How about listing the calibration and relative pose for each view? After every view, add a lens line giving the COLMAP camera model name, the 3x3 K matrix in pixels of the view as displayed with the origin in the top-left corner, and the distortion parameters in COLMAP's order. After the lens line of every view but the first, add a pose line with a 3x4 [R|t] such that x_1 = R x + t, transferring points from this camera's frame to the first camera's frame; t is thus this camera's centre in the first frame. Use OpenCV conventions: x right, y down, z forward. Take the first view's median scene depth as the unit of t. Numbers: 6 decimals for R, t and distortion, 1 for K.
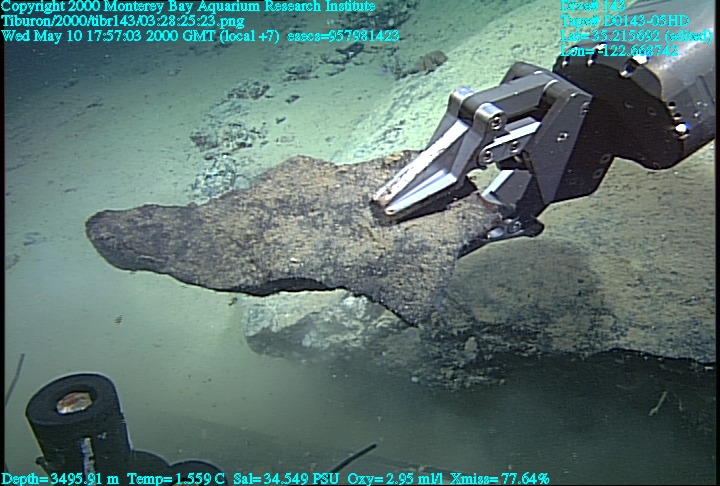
lens RADIAL K [[578.4, 0, 360.4], [0, 578.4, 243.6], [0, 0, 1]] dist [-0.061019, 0.163433]
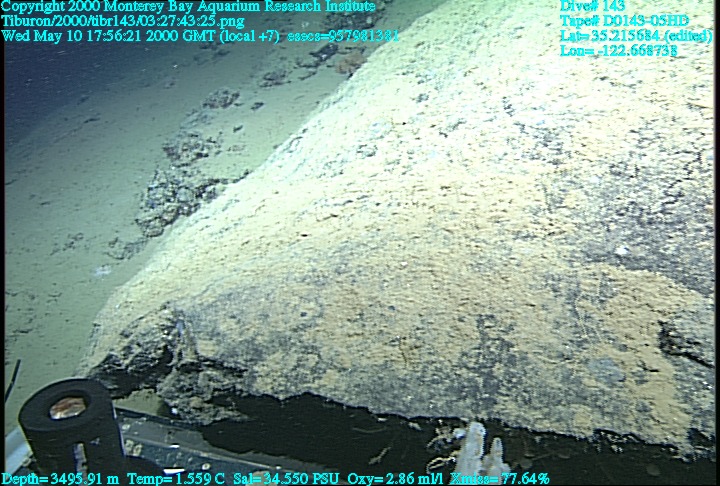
lens RADIAL K [[599.9, 0, 360.2], [0, 599.9, 216.8], [0, 0, 1]] dist [-0.085250, 0.317156]
pose [[0.983008, -0.015879, -0.182874, 0.257983], [0.008853, 0.999193, -0.039176, -0.020412], [0.183349, 0.036891, 0.982355, 0.032382]]
